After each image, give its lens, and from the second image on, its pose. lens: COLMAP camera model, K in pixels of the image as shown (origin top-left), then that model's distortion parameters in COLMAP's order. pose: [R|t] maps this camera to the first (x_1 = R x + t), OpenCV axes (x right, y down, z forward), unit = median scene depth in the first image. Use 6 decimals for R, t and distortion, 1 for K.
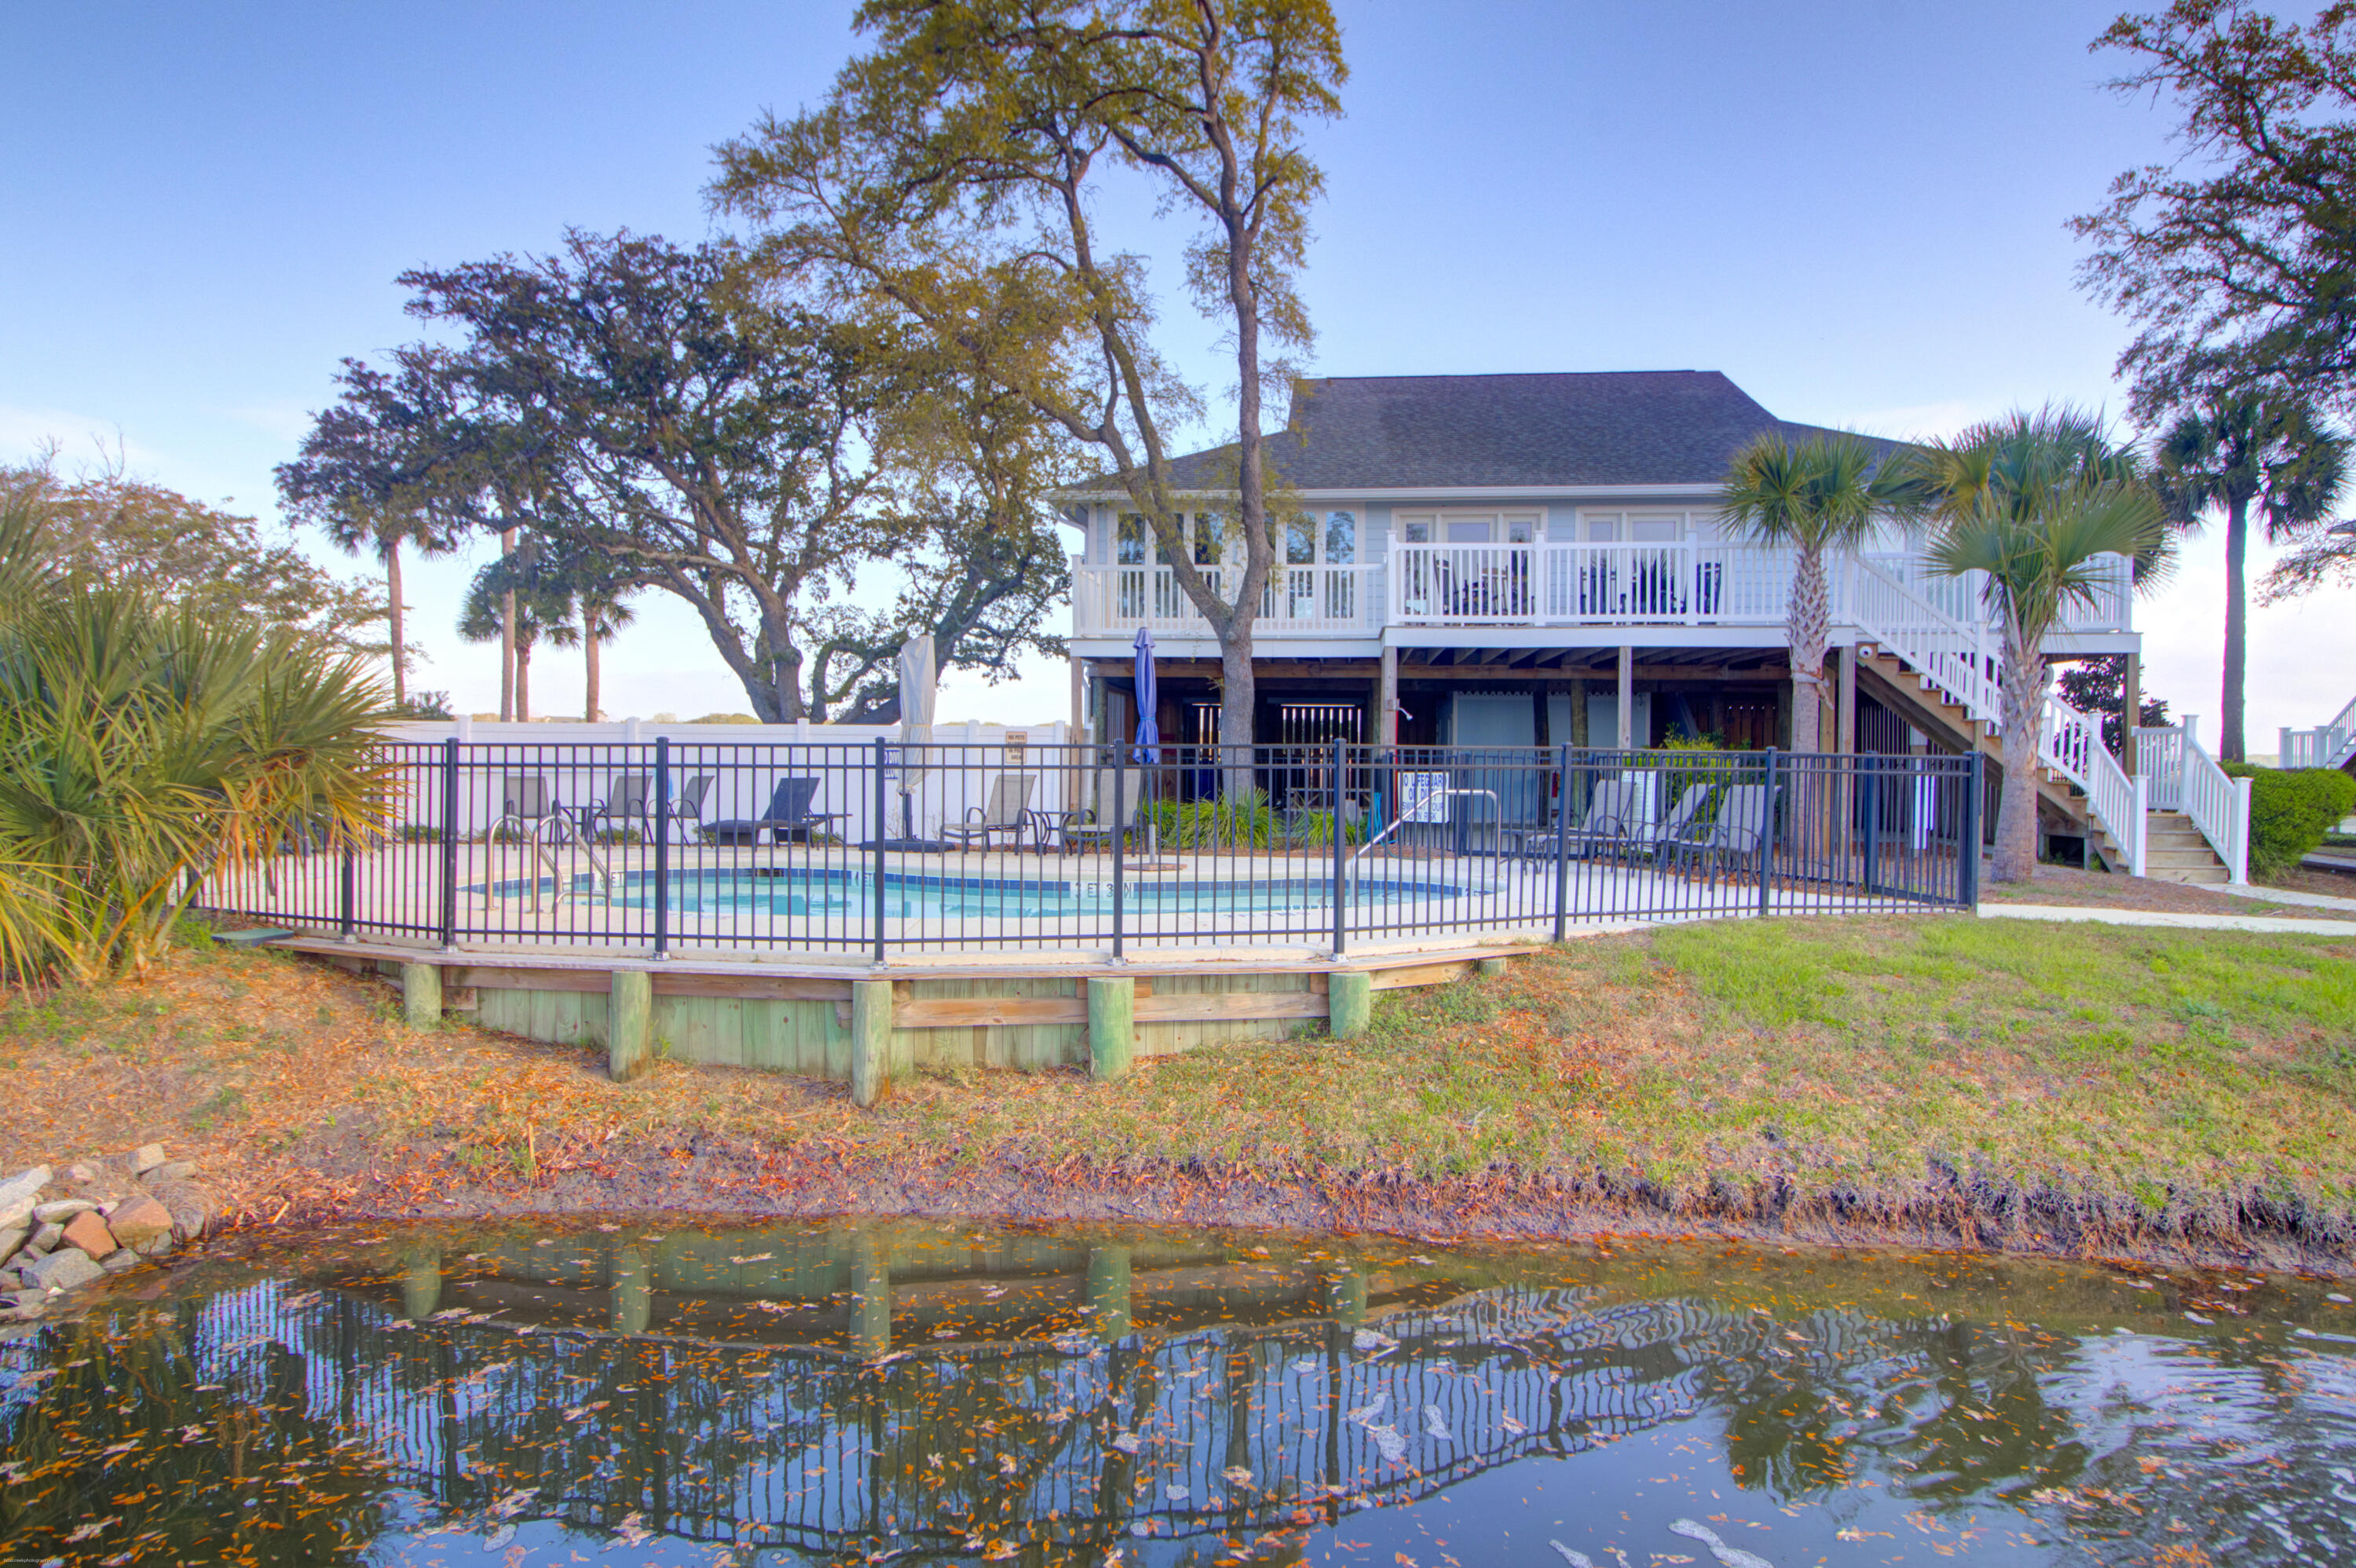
lens RADIAL K [[1375.6, 0, 1178.0], [0, 1375.6, 784.0], [0, 0, 1]] dist [0.000257, -0.001189]
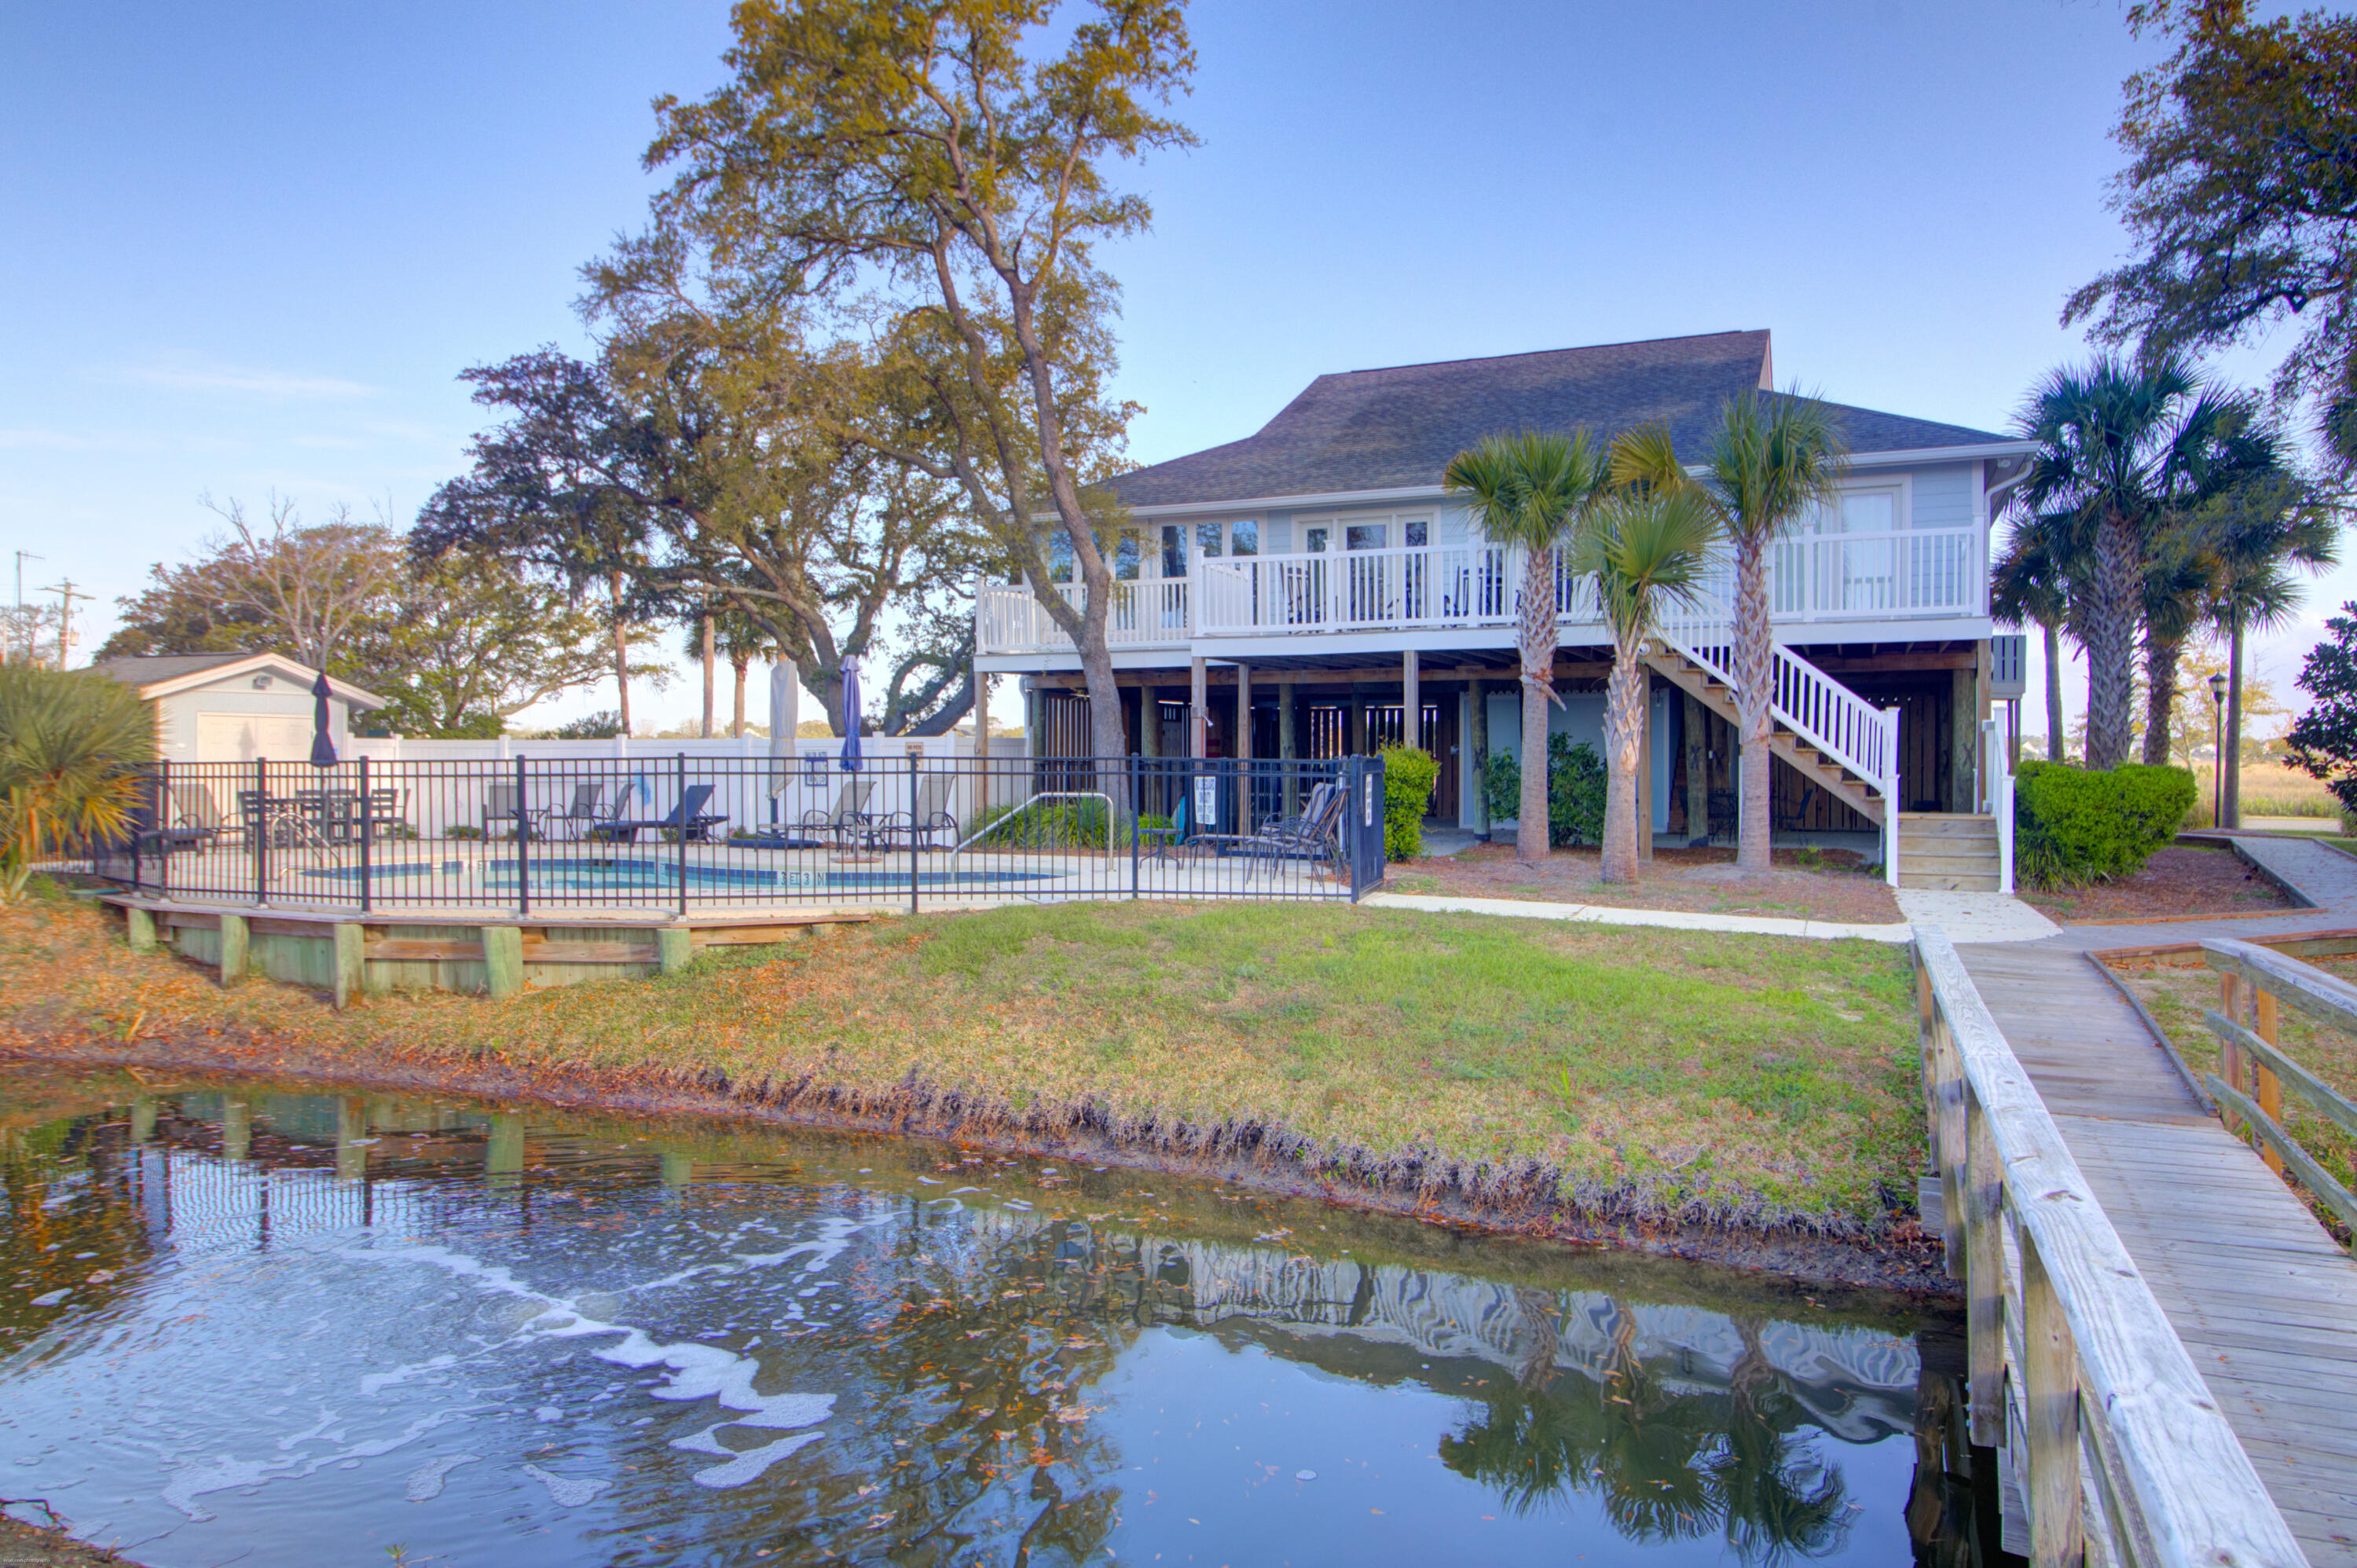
lens RADIAL K [[1564.0, 0, 1178.5], [0, 1564.0, 784.0], [0, 0, 1]] dist [-0.000776, 0.000659]
pose [[0.954621, -0.005374, -0.297774, 0.546067], [0.003682, 0.999974, -0.006244, 0.004591], [0.297800, 0.004864, 0.954616, -0.154913]]
